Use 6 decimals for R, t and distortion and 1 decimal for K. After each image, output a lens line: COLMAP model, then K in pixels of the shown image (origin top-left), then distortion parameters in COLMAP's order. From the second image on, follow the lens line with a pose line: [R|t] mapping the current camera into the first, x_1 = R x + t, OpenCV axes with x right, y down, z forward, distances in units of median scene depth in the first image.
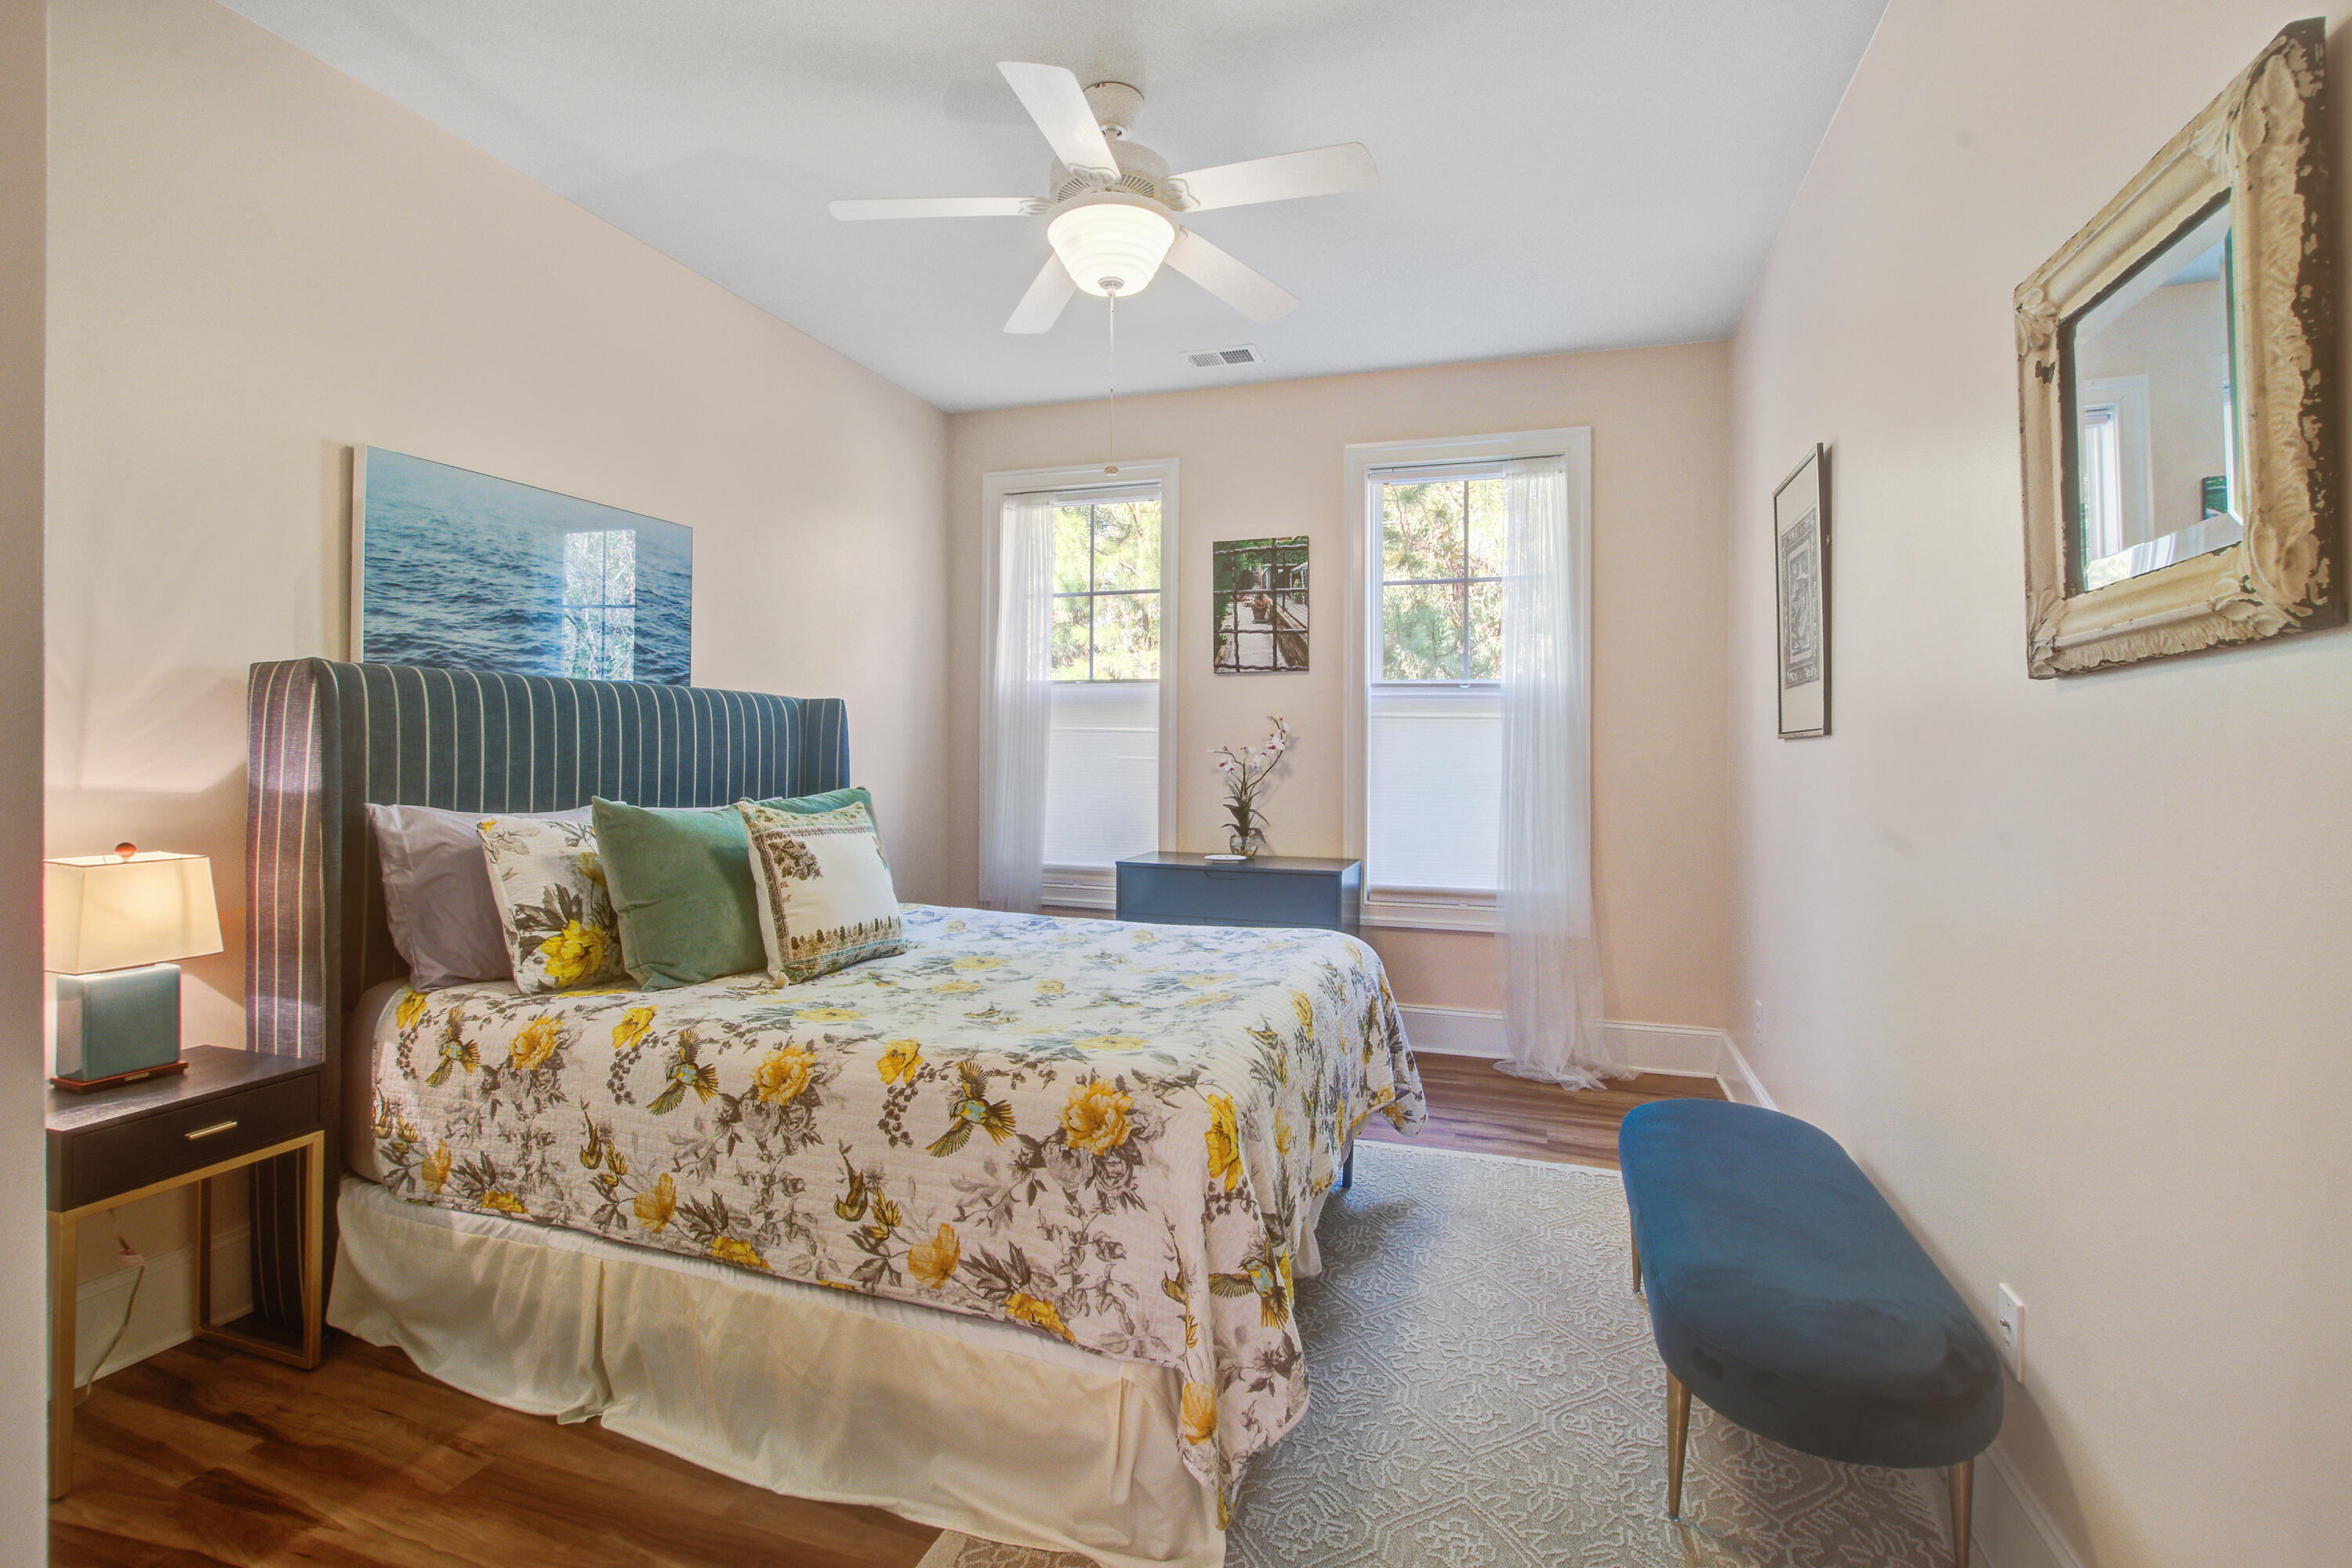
lens RADIAL K [[1072.6, 0, 1175.0], [0, 1072.6, 767.6], [0, 0, 1]] dist [-0.035142, 0.006697]
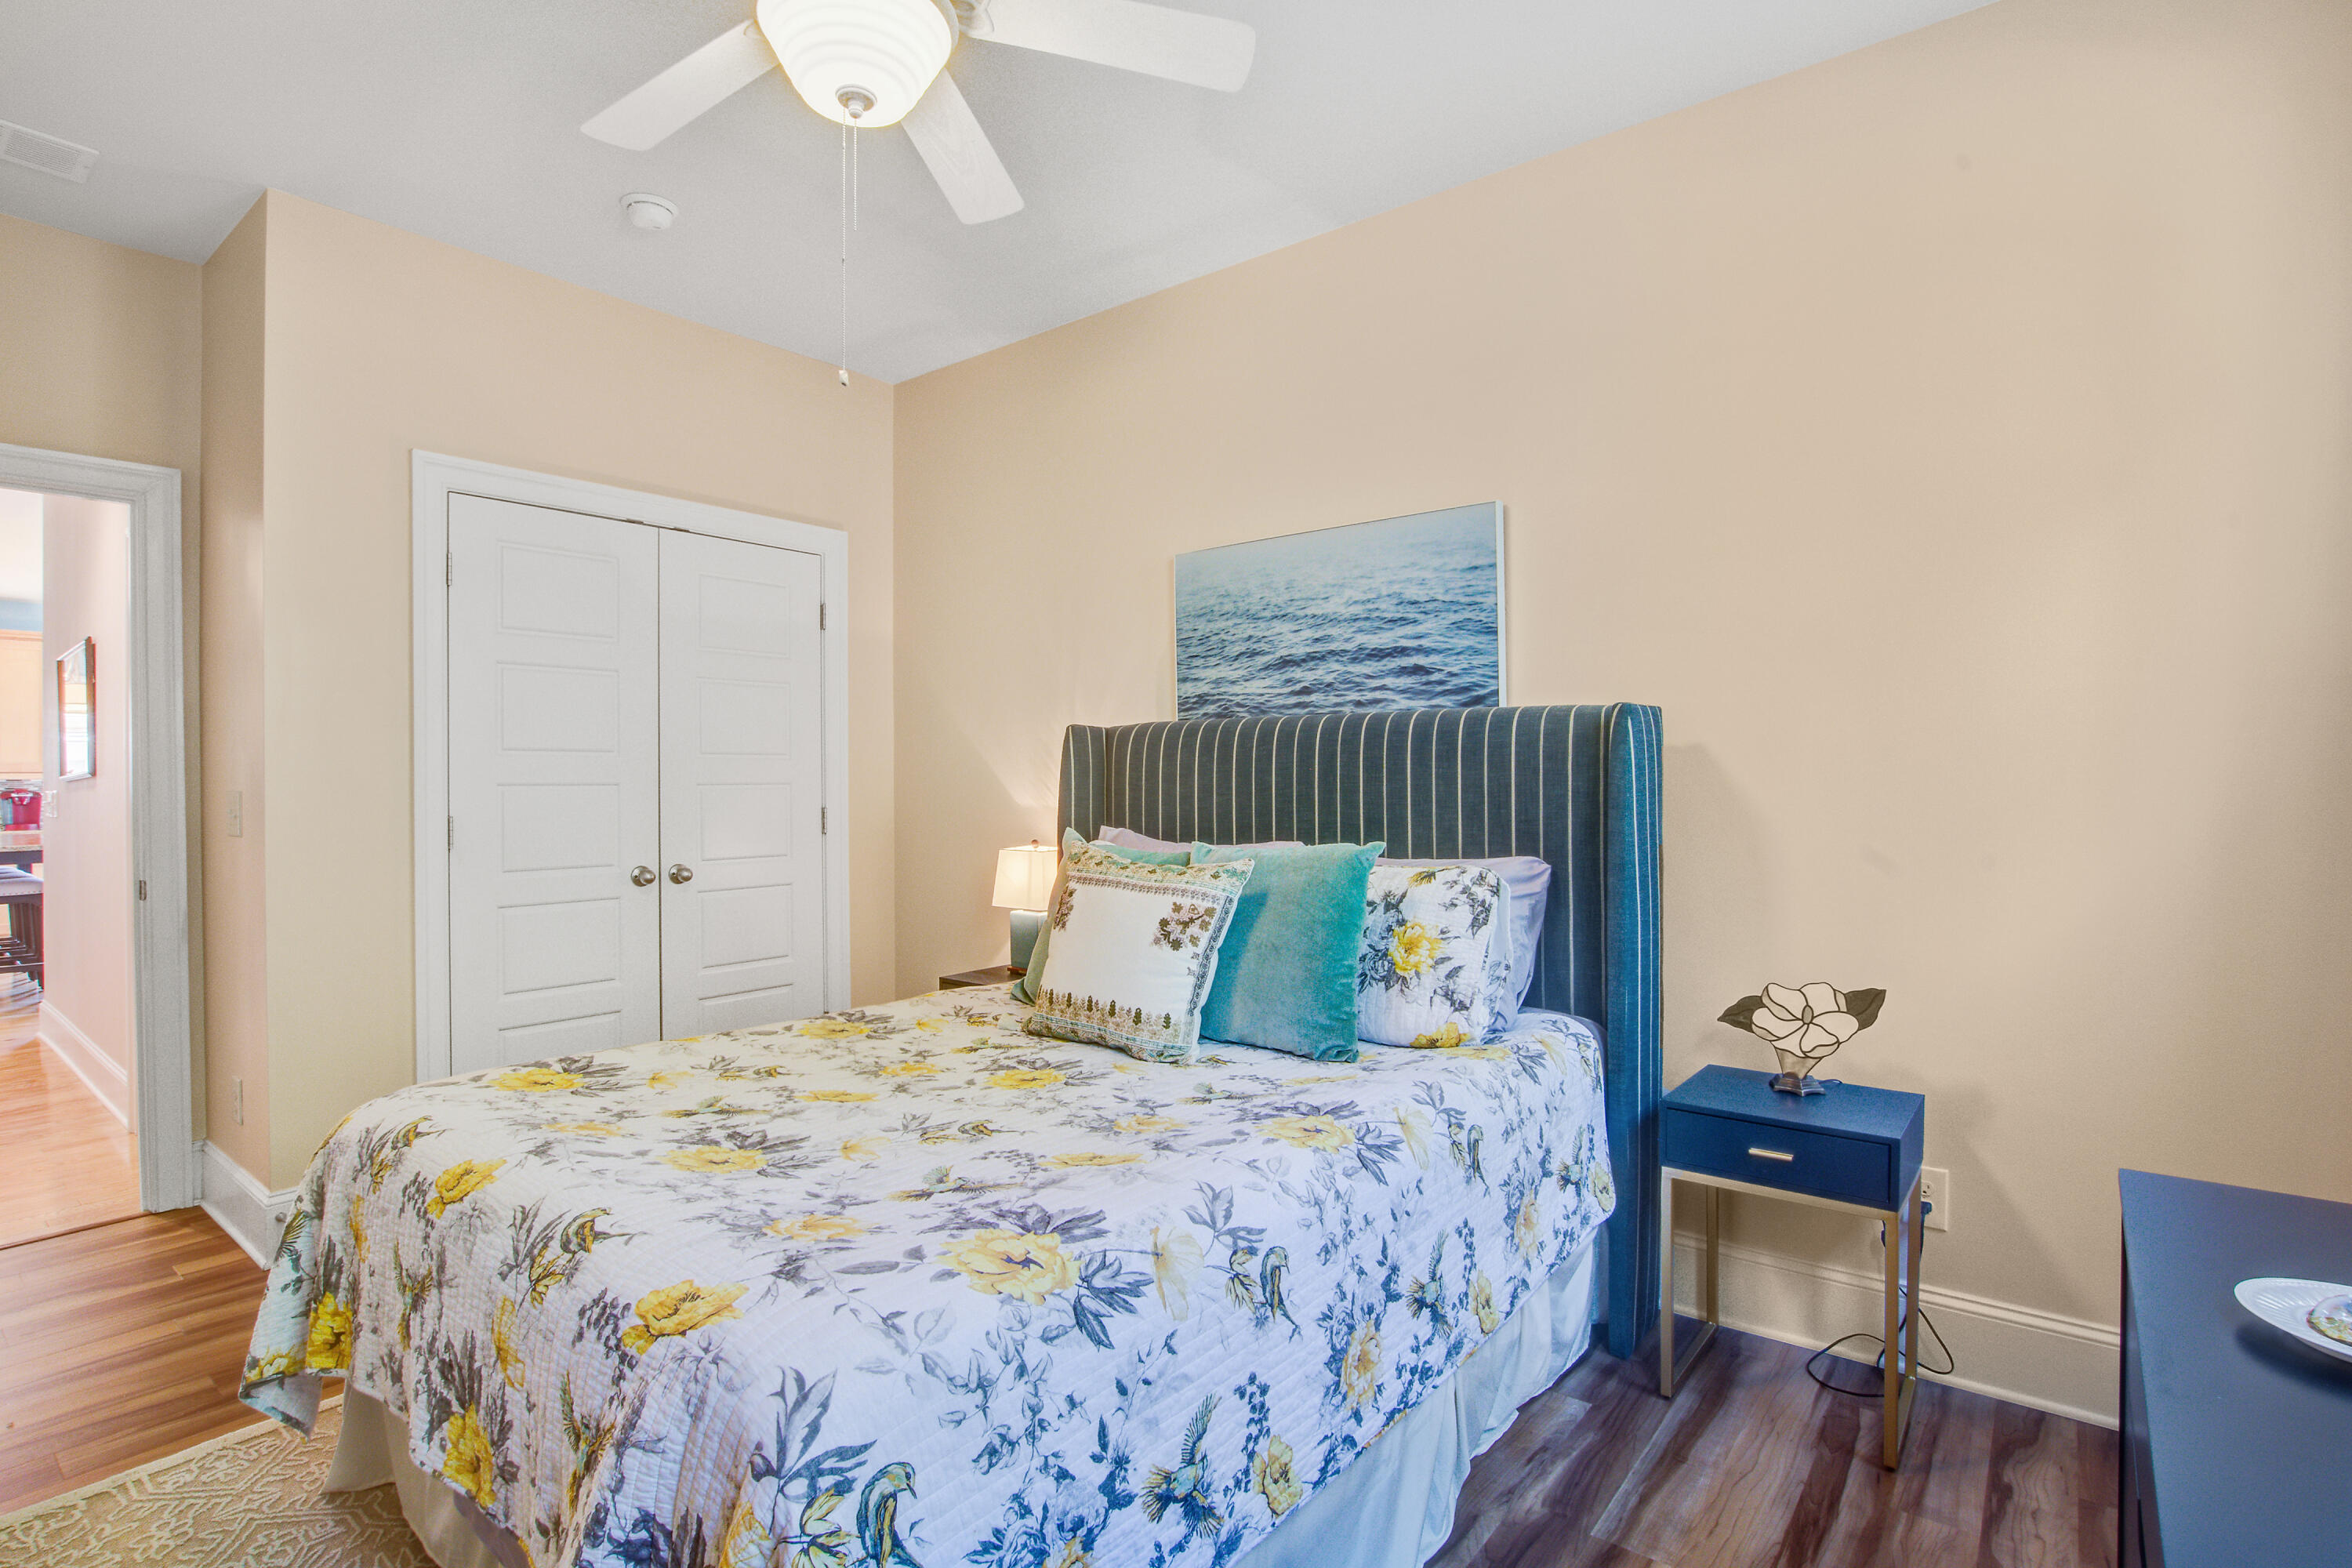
lens RADIAL K [[1116.1, 0, 1170.8], [0, 1116.1, 777.3], [0, 0, 1]] dist [-0.012828, 0.002629]
pose [[-0.346081, 0.001437, -0.938204, 0.478765], [-0.011983, 0.999910, 0.005952, -0.032672], [0.938128, 0.013303, -0.346032, 1.310904]]
